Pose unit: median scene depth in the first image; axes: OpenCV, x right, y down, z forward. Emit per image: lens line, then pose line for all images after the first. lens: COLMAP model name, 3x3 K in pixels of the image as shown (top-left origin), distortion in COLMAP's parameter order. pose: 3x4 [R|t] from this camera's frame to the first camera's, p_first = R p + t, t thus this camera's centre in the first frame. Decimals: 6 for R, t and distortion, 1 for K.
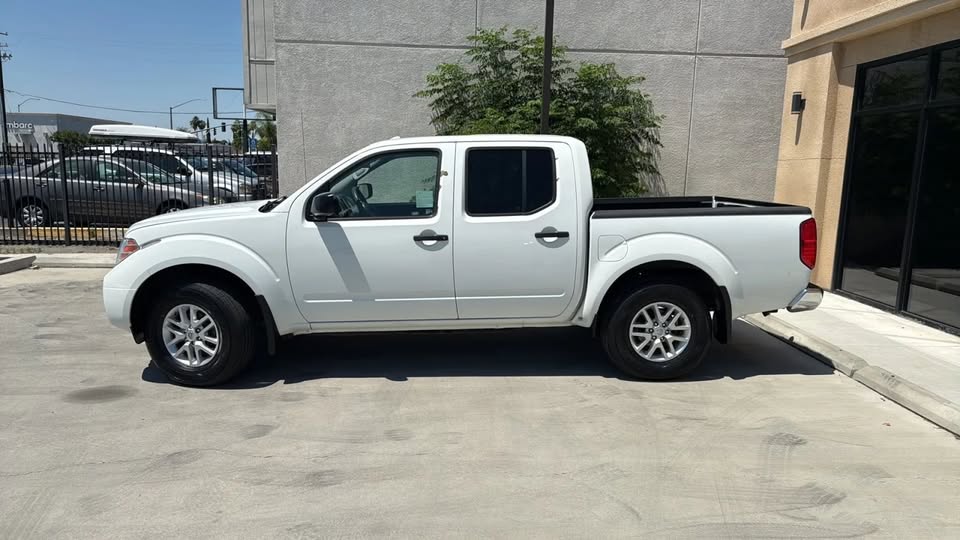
lens RADIAL K [[646.2, 0, 480.5], [0, 646.2, 273.3], [0, 0, 1]] dist [0.057386, -0.066405]
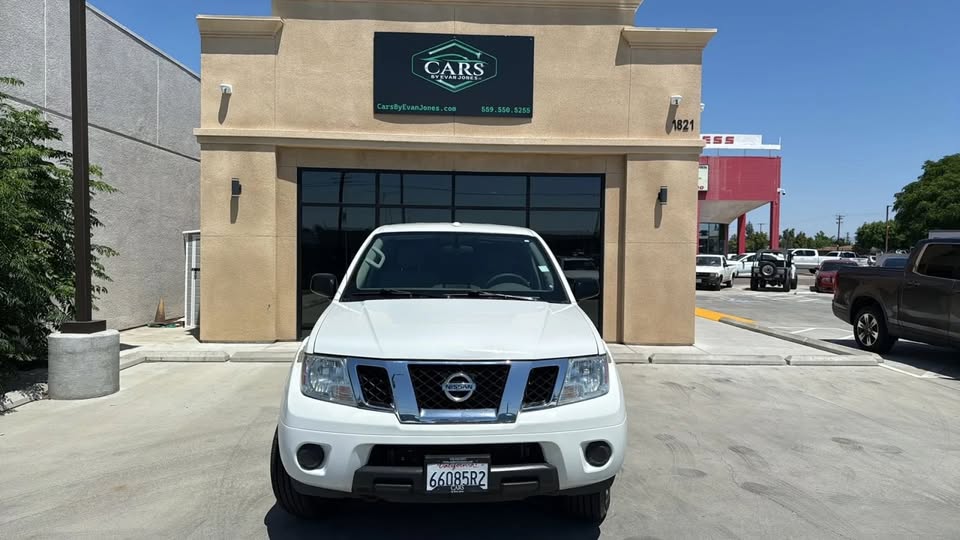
lens RADIAL K [[634.2, 0, 481.3], [0, 634.2, 271.8], [0, 0, 1]] dist [0.073377, -0.000148]
pose [[0.000820, -0.051271, 0.998684, -1.249325], [0.150229, 0.987357, 0.050567, -0.200422], [-0.988651, 0.149990, 0.008512, 1.104768]]
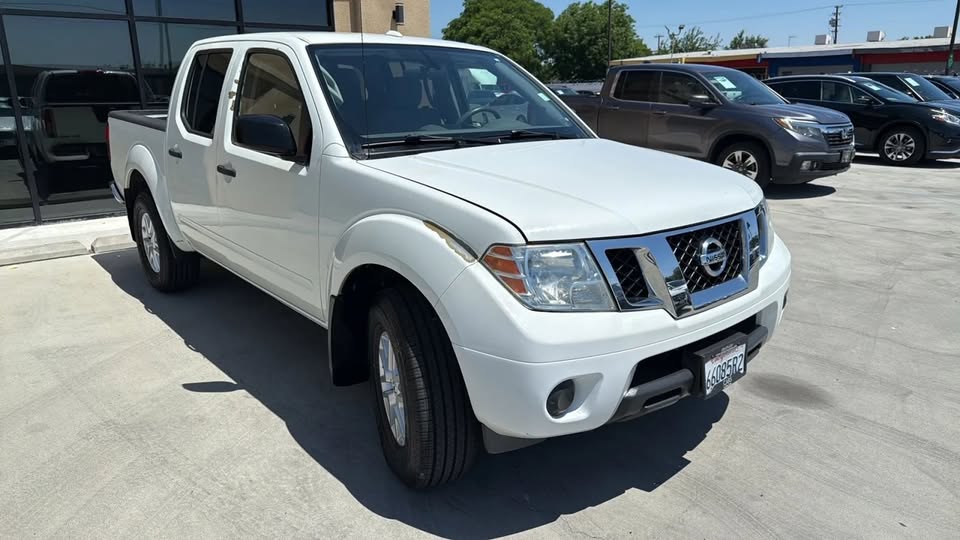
lens RADIAL K [[647.9, 0, 484.0], [0, 647.9, 279.3], [0, 0, 1]] dist [0.042765, -0.055653]
pose [[-0.610112, -0.240486, 0.754937, -0.878123], [0.124106, 0.912056, 0.390834, -0.261192], [-0.782535, 0.332145, -0.526611, 1.566767]]
